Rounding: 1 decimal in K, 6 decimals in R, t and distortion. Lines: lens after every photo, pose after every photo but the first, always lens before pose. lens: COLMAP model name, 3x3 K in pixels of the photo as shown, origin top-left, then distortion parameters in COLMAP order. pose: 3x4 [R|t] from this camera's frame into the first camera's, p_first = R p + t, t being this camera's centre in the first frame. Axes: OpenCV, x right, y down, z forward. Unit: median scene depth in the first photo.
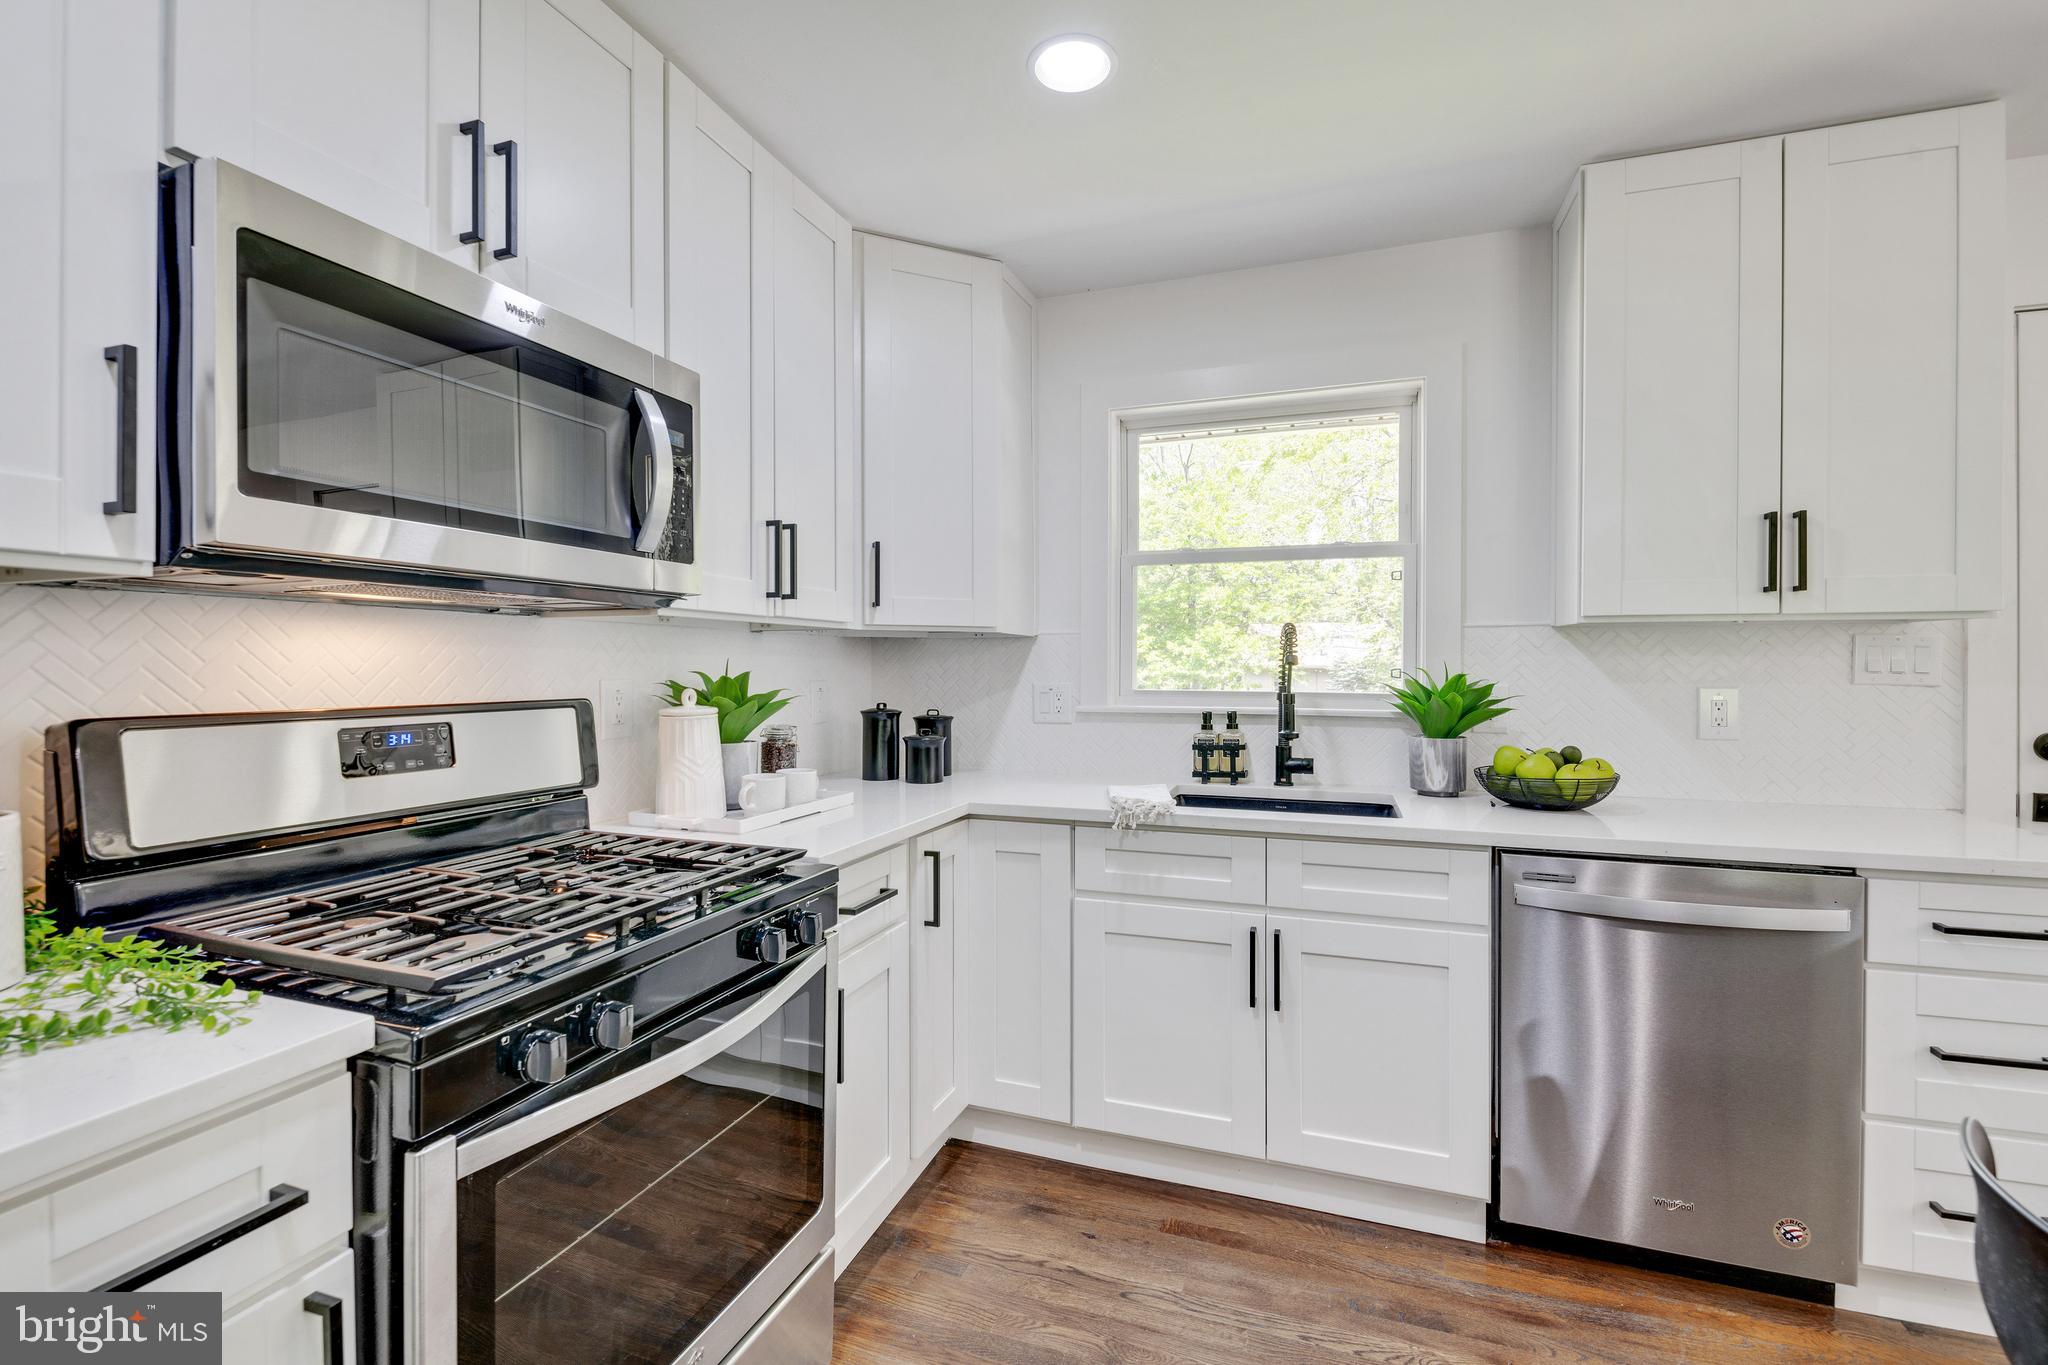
lens RADIAL K [[881.4, 0, 1030.1], [0, 881.4, 671.7], [0, 0, 1]] dist [0.007073, -0.007120]
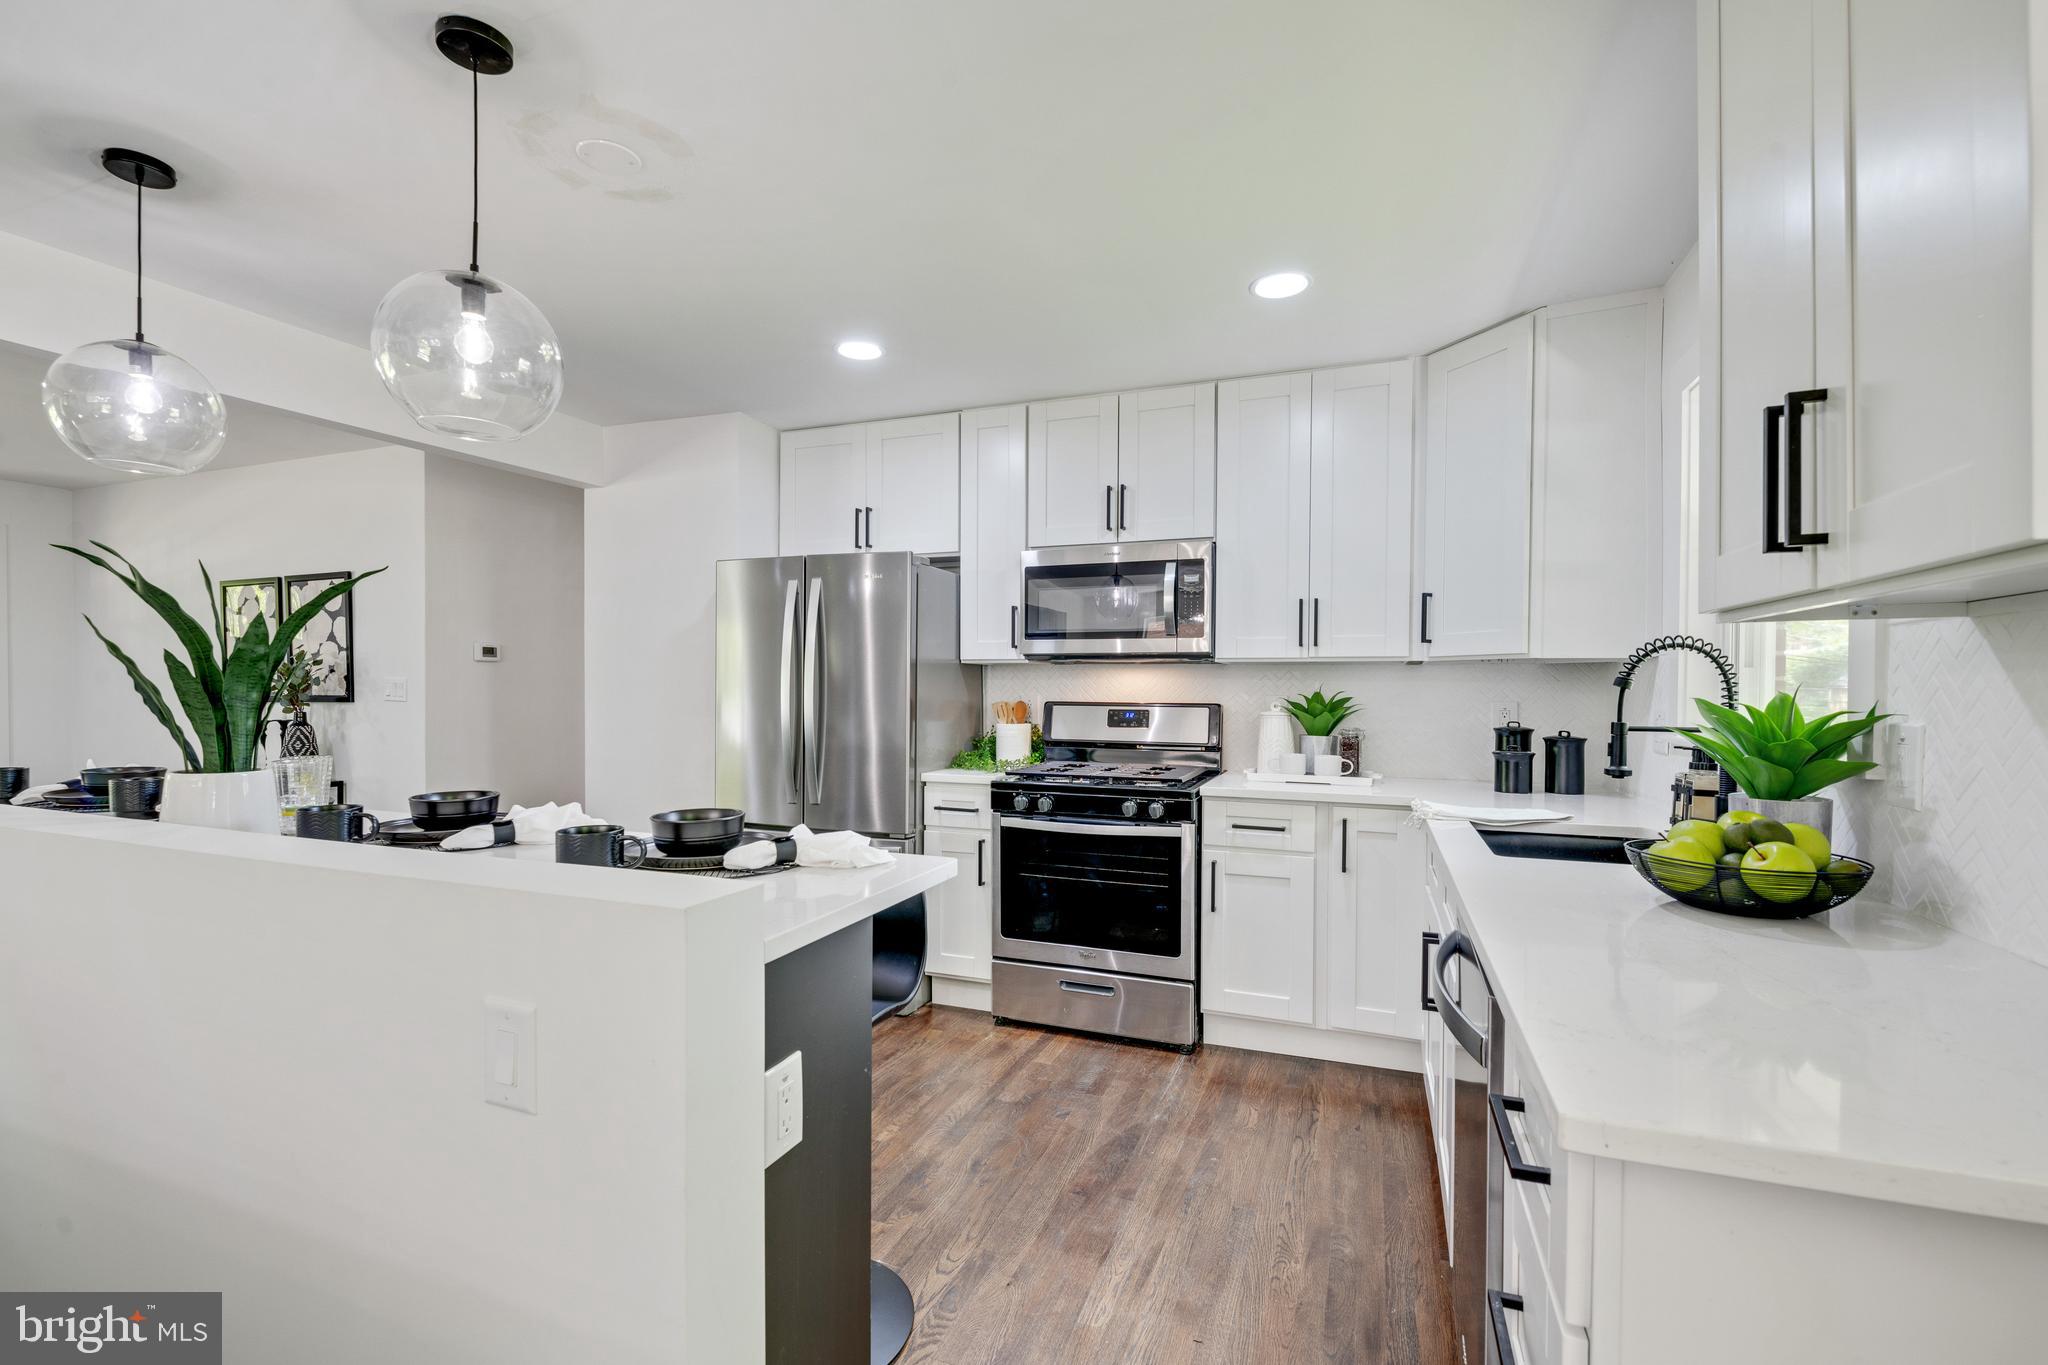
lens RADIAL K [[881.4, 0, 1030.1], [0, 881.4, 671.7], [0, 0, 1]] dist [0.007073, -0.007120]
pose [[-0.025455, -0.016881, -0.999533, 1.235833], [-0.009976, 0.999812, -0.016631, -0.003828], [0.999626, 0.009548, -0.025618, 0.488372]]
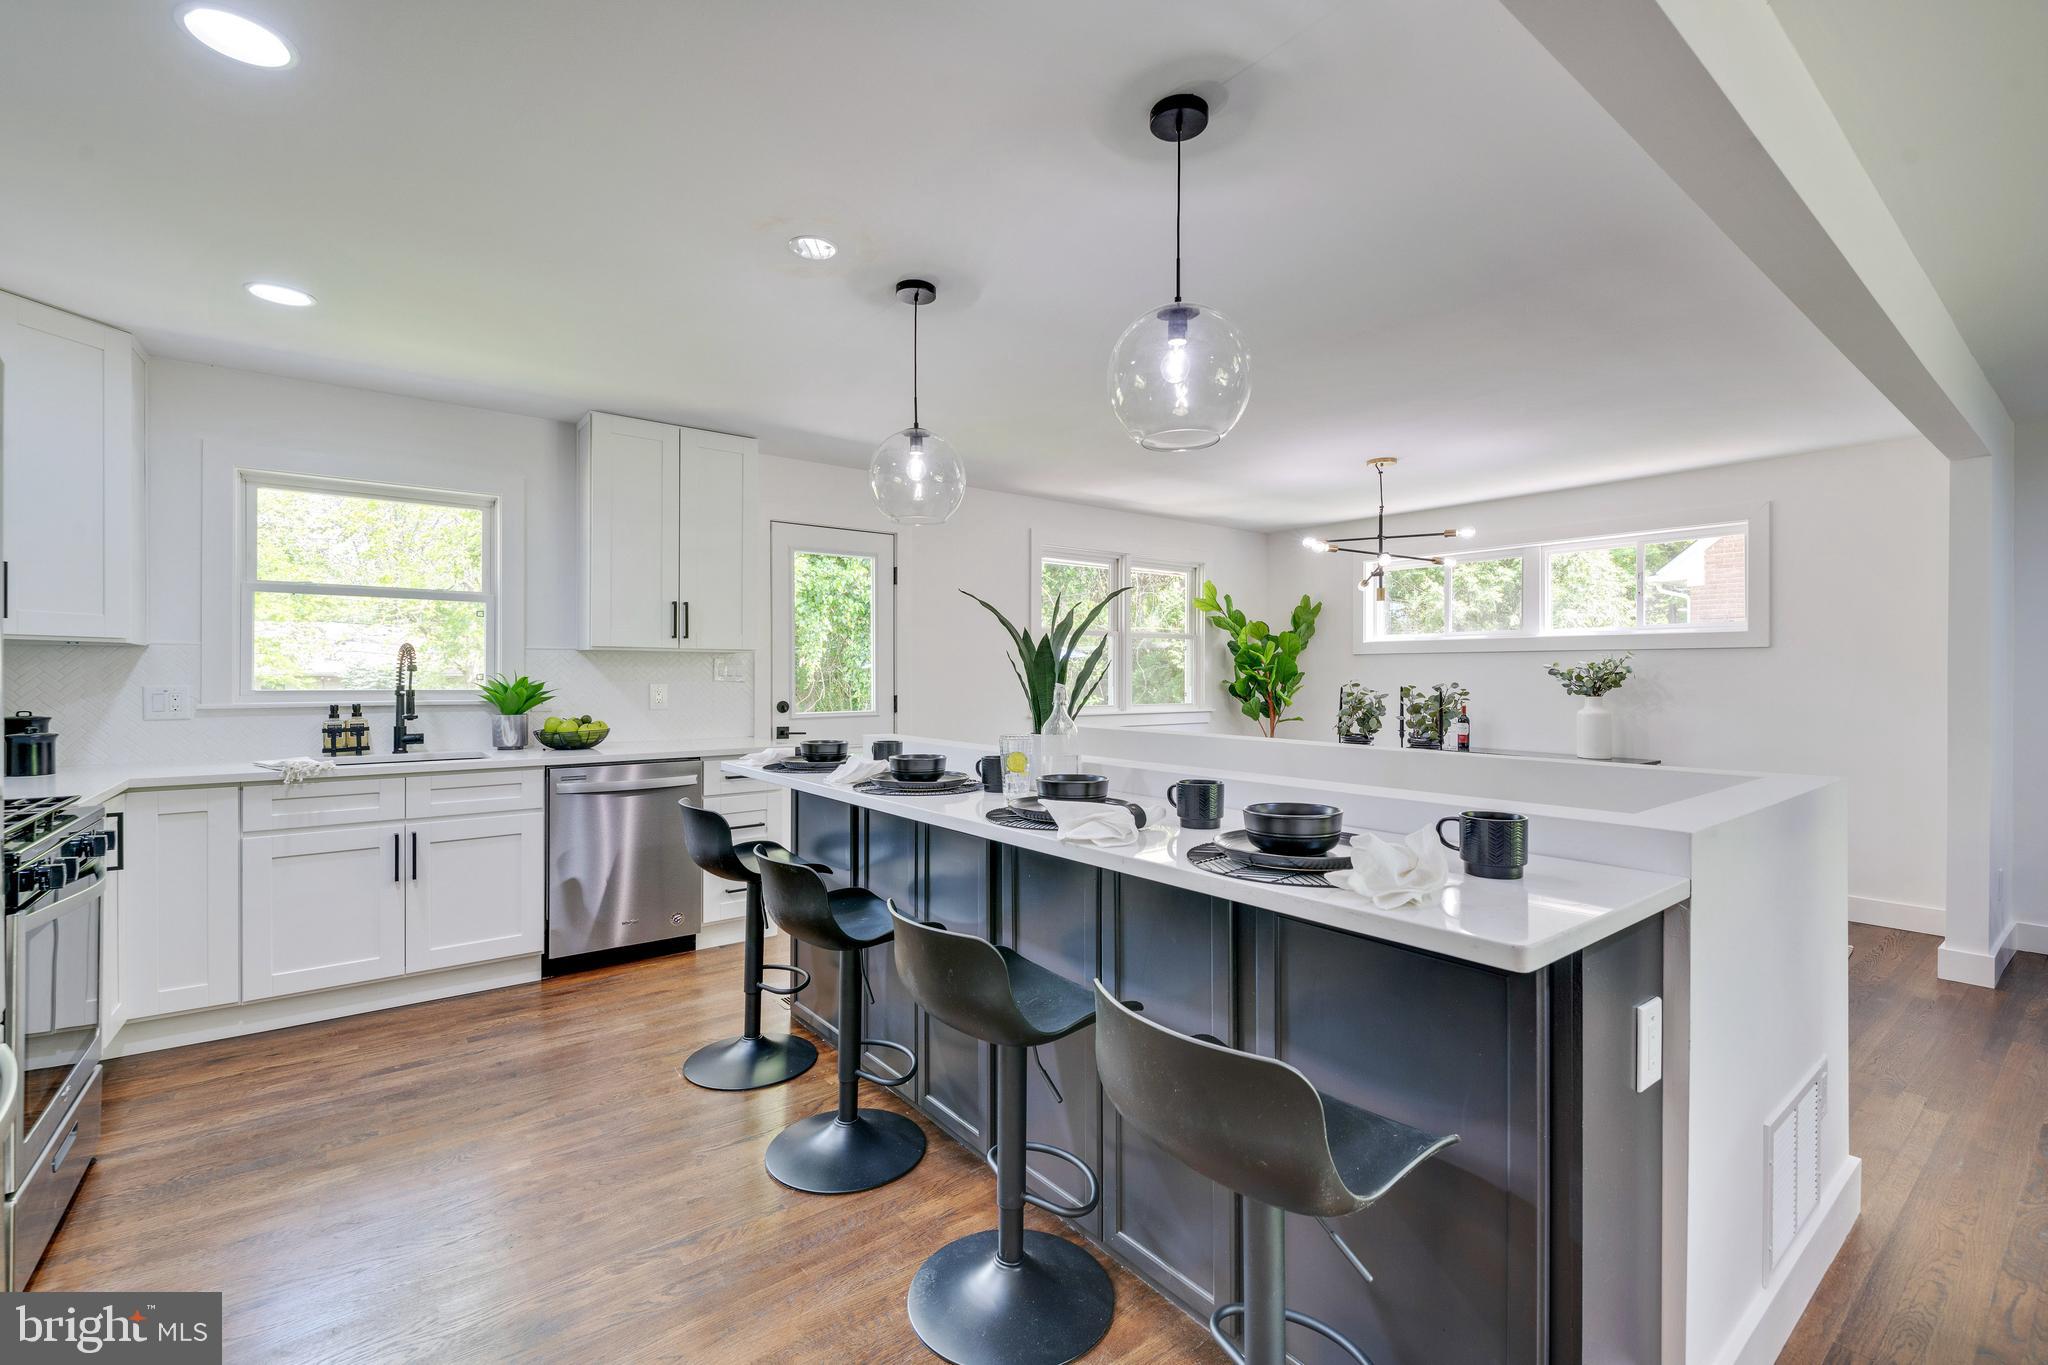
lens RADIAL K [[881.4, 0, 1030.1], [0, 881.4, 671.7], [0, 0, 1]] dist [0.007073, -0.007120]
pose [[0.541327, 0.003346, 0.840805, -0.439618], [0.003454, 0.999975, -0.006203, 0.006789], [-0.840805, 0.006262, 0.541302, -0.783925]]
